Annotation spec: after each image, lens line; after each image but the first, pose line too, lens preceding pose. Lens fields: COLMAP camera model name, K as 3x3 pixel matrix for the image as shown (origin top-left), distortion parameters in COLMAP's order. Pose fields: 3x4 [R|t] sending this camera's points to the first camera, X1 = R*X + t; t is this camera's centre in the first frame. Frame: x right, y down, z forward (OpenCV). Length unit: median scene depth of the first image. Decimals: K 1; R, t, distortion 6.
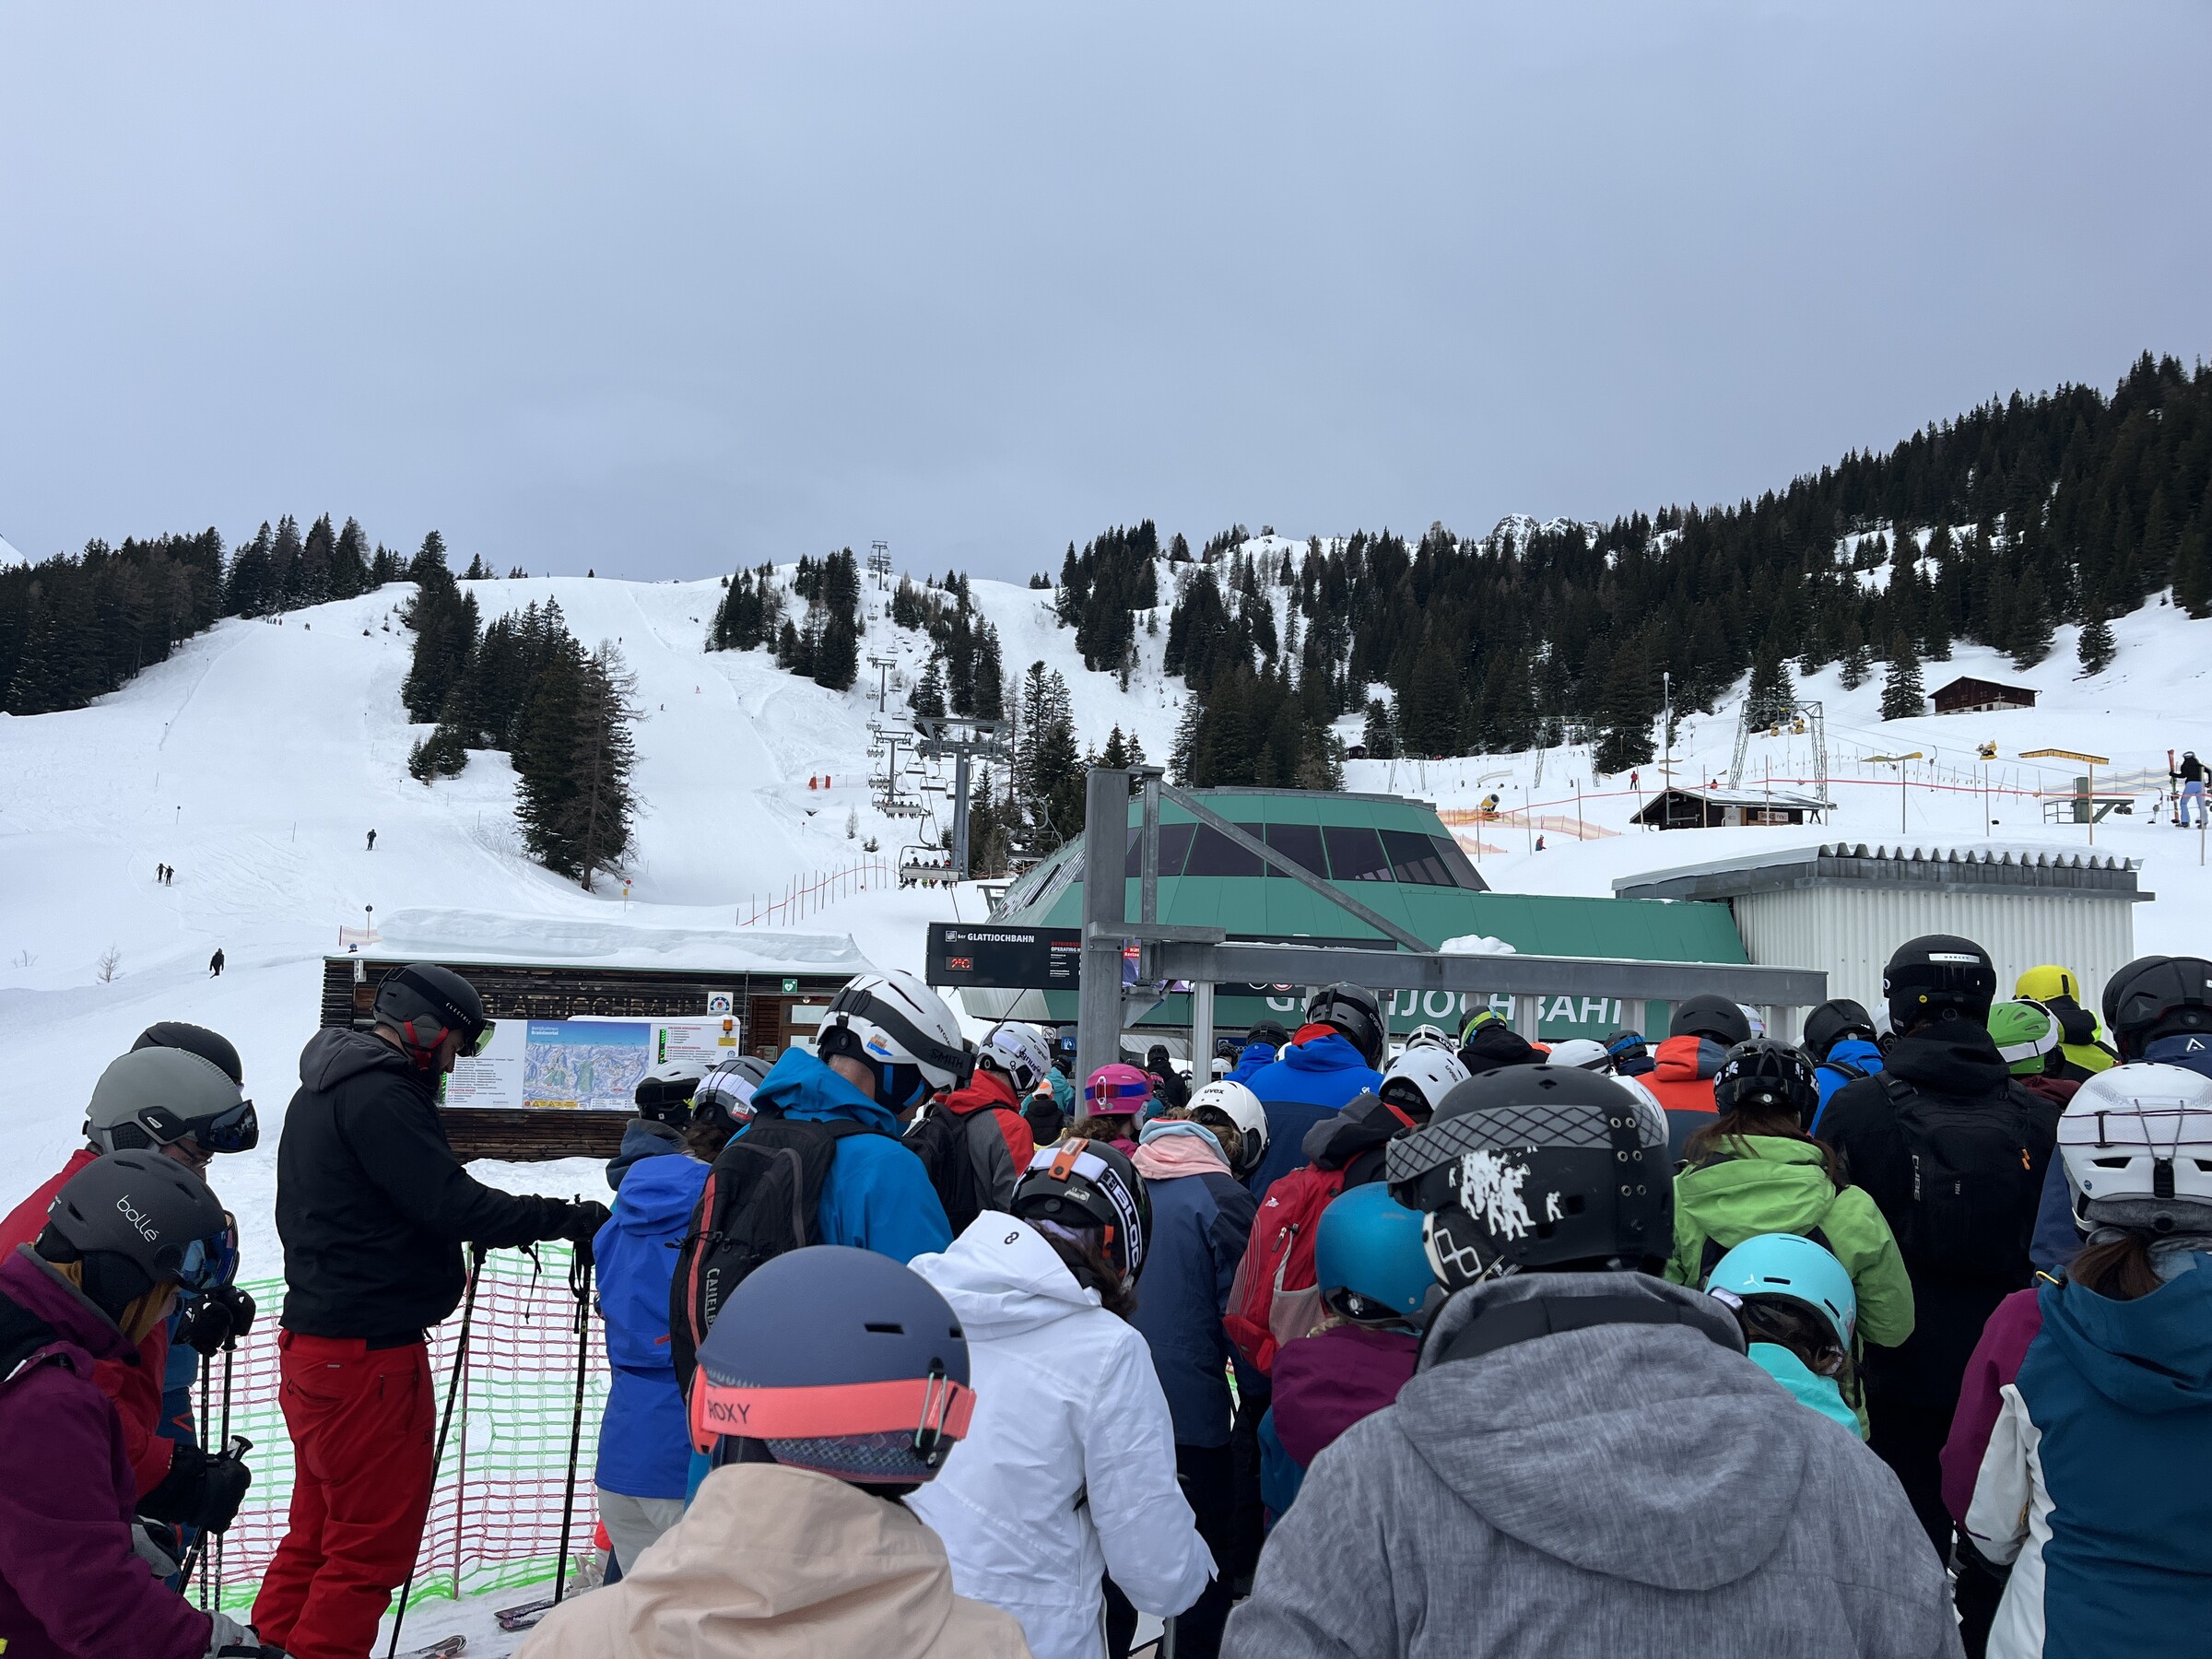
lens RADIAL K [[1672.3, 0, 1105.7], [0, 1672.3, 843.8], [0, 0, 1]] dist [0.041713, -0.033403]
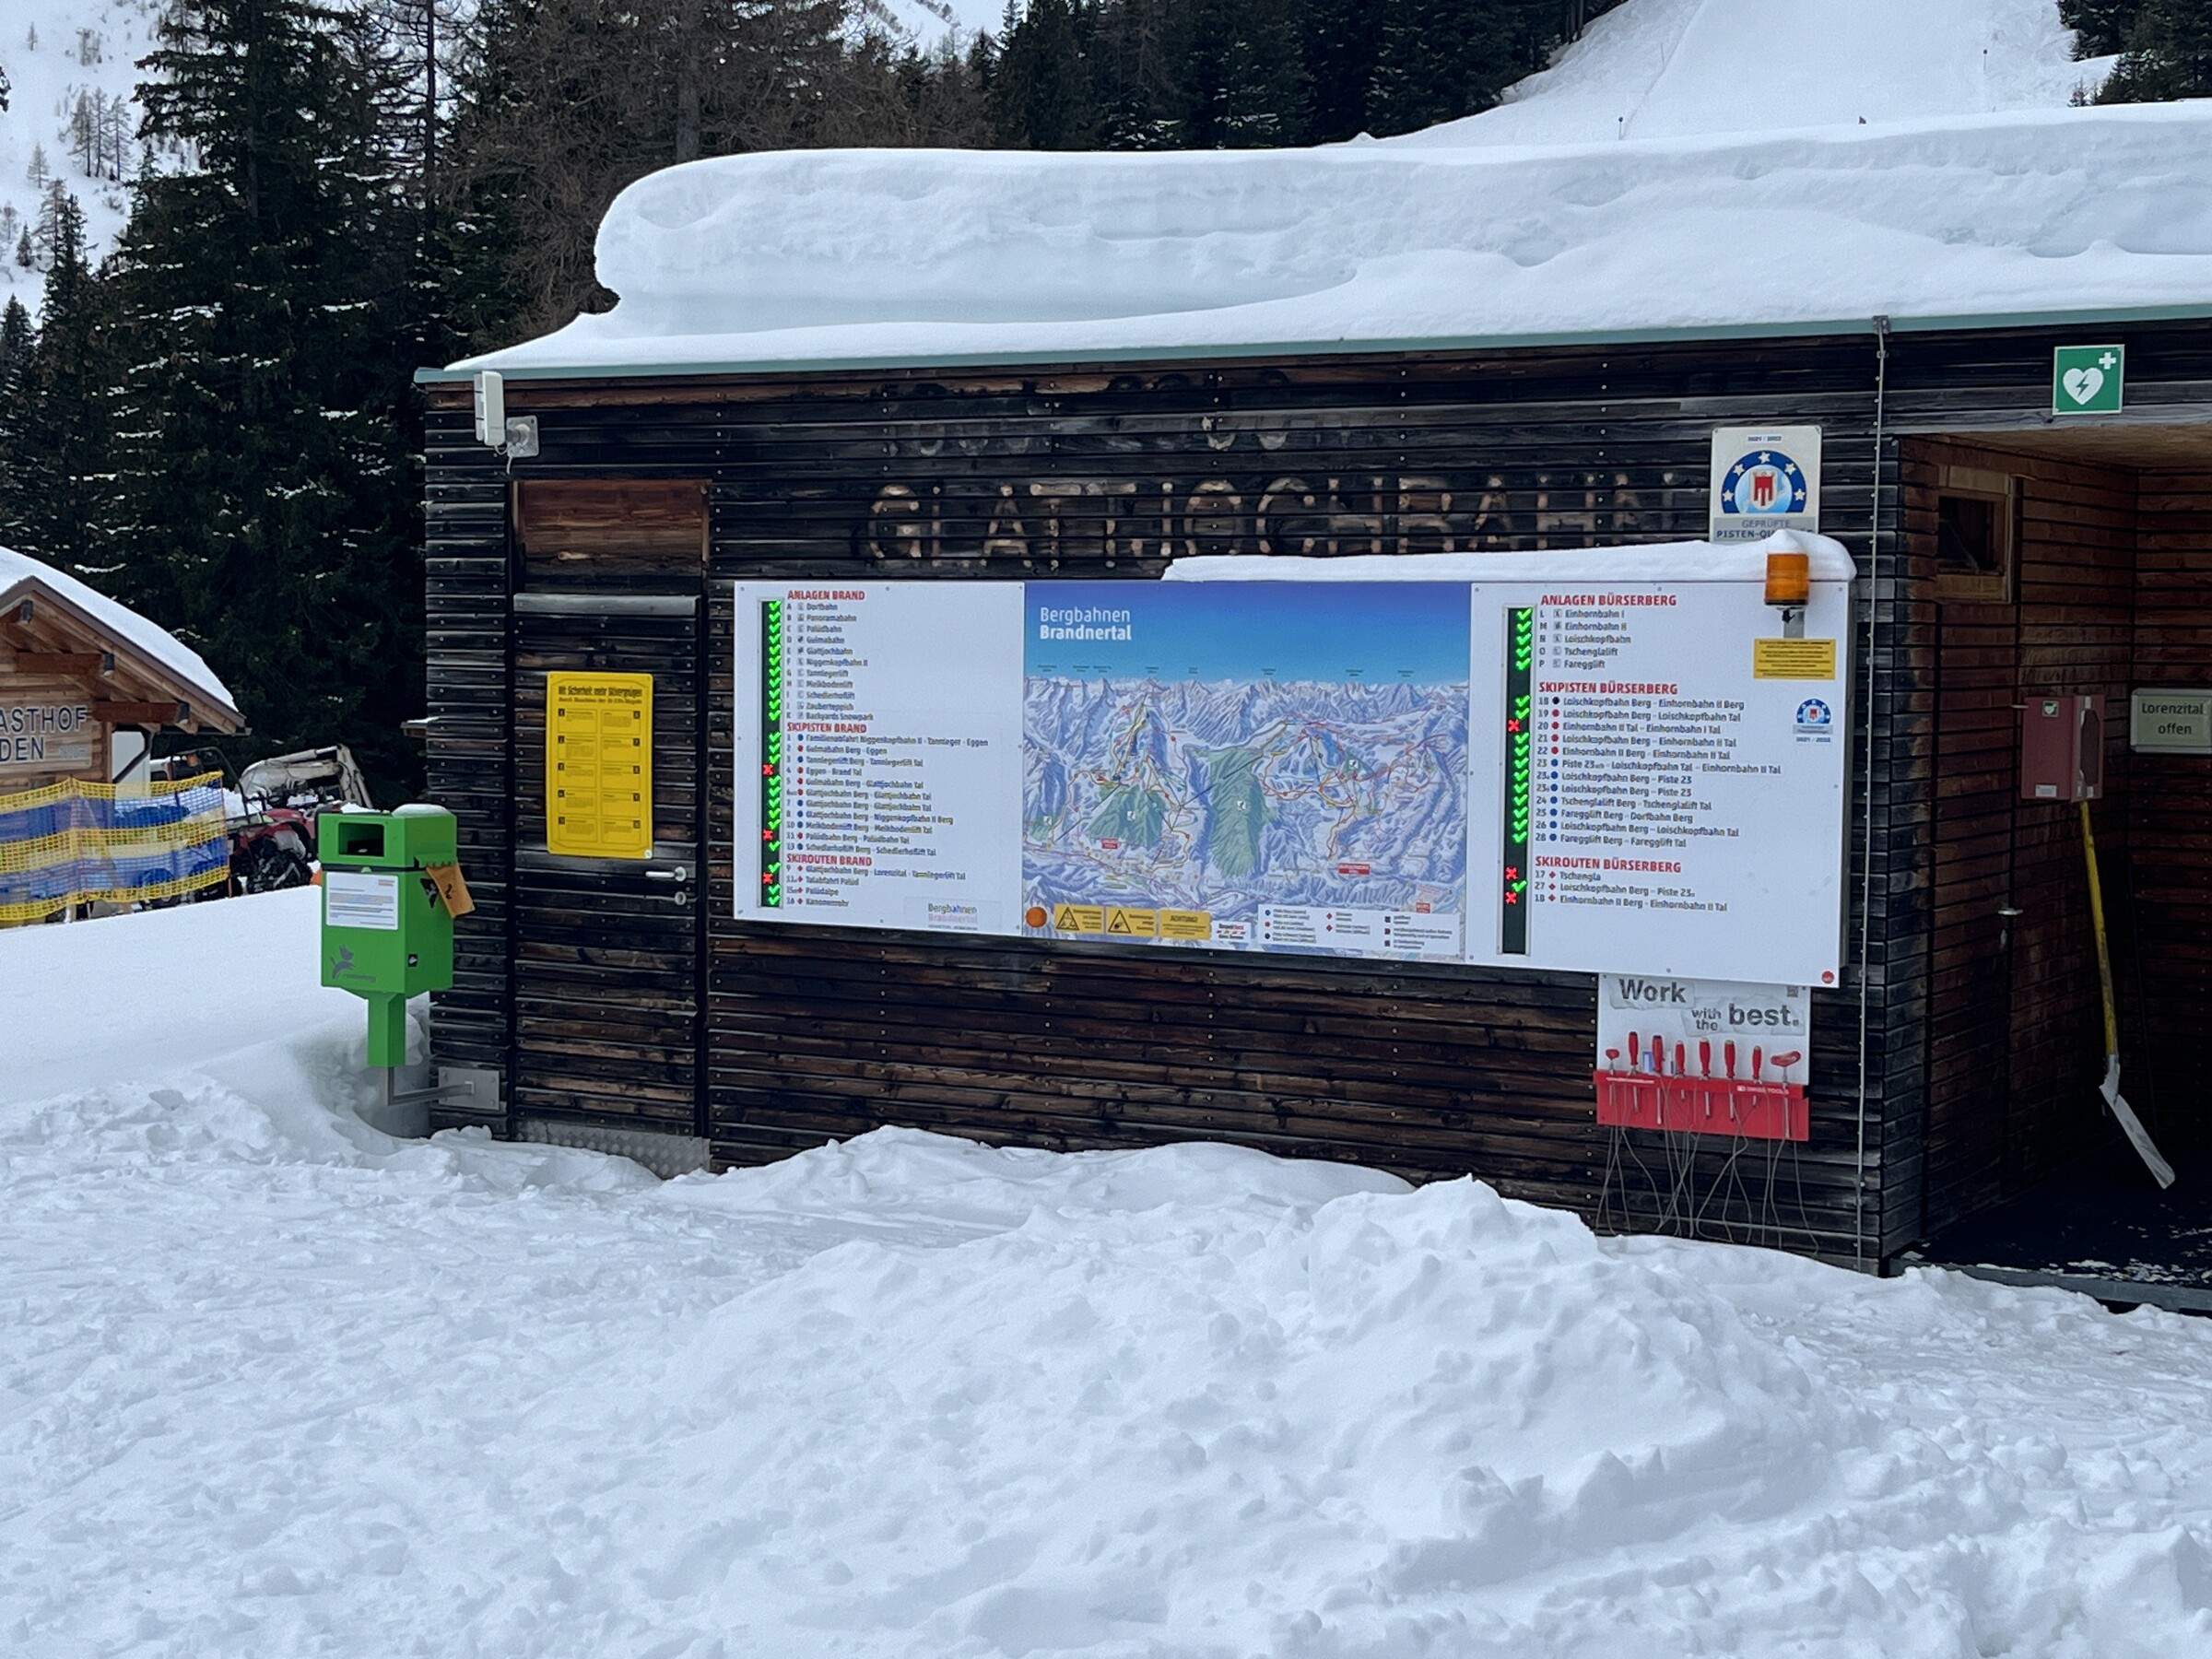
lens RADIAL K [[3408.6, 0, 1102.4], [0, 3408.6, 836.2], [0, 0, 1]] dist [0.030958, 0.000000]
pose [[0.767769, 0.014881, -0.640554, -0.016189], [0.080307, 0.989612, 0.119247, 0.082467], [0.635674, -0.142995, 0.758598, 0.618594]]
